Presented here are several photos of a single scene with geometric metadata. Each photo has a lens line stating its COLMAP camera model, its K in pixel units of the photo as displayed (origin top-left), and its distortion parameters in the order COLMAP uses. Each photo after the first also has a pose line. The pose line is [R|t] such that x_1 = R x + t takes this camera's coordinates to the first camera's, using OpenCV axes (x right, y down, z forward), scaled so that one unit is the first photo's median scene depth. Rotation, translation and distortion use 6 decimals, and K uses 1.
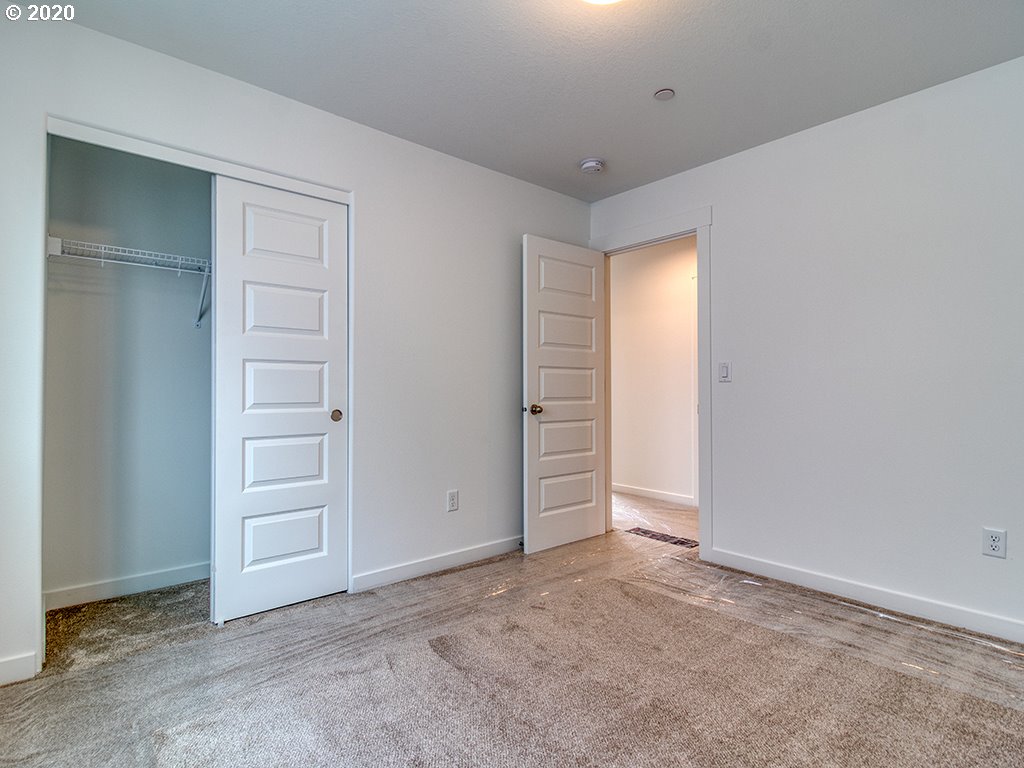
lens RADIAL K [[523.8, 0, 503.3], [0, 523.8, 381.0], [0, 0, 1]] dist [-0.001421, -0.000770]
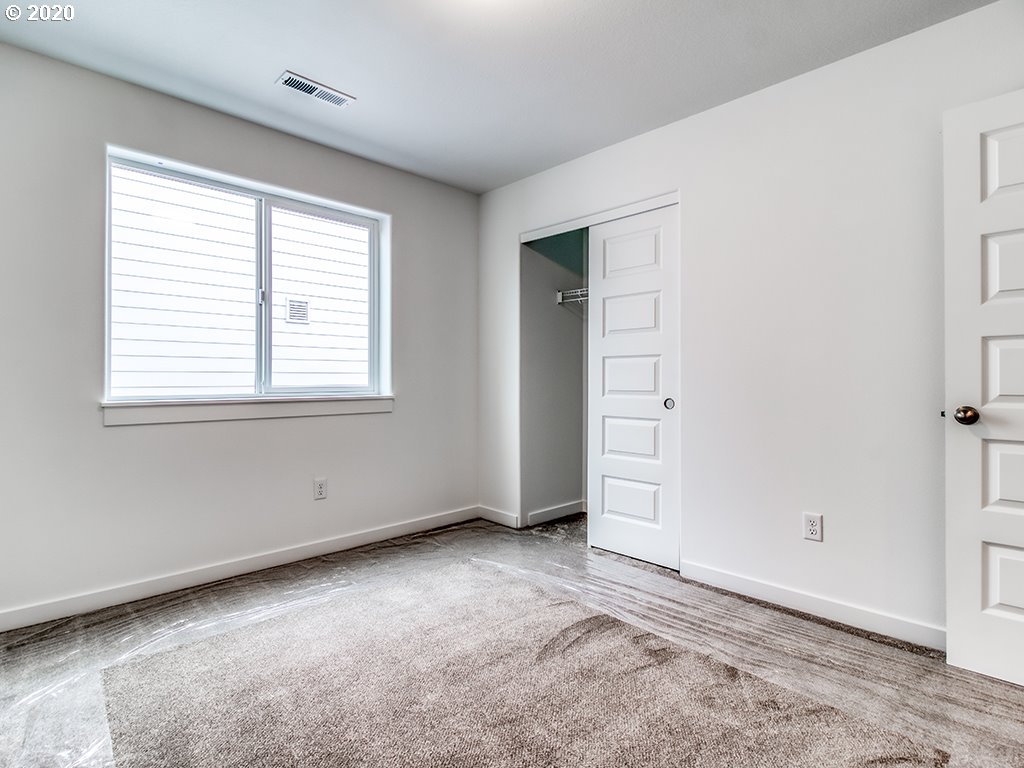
lens RADIAL K [[523.8, 0, 503.3], [0, 523.8, 381.0], [0, 0, 1]] dist [-0.001421, -0.000770]
pose [[0.066658, -0.000010, -0.997776, 0.742642], [0.009390, 0.999956, 0.000617, 0.015263], [0.997732, -0.009411, 0.066655, 0.597011]]
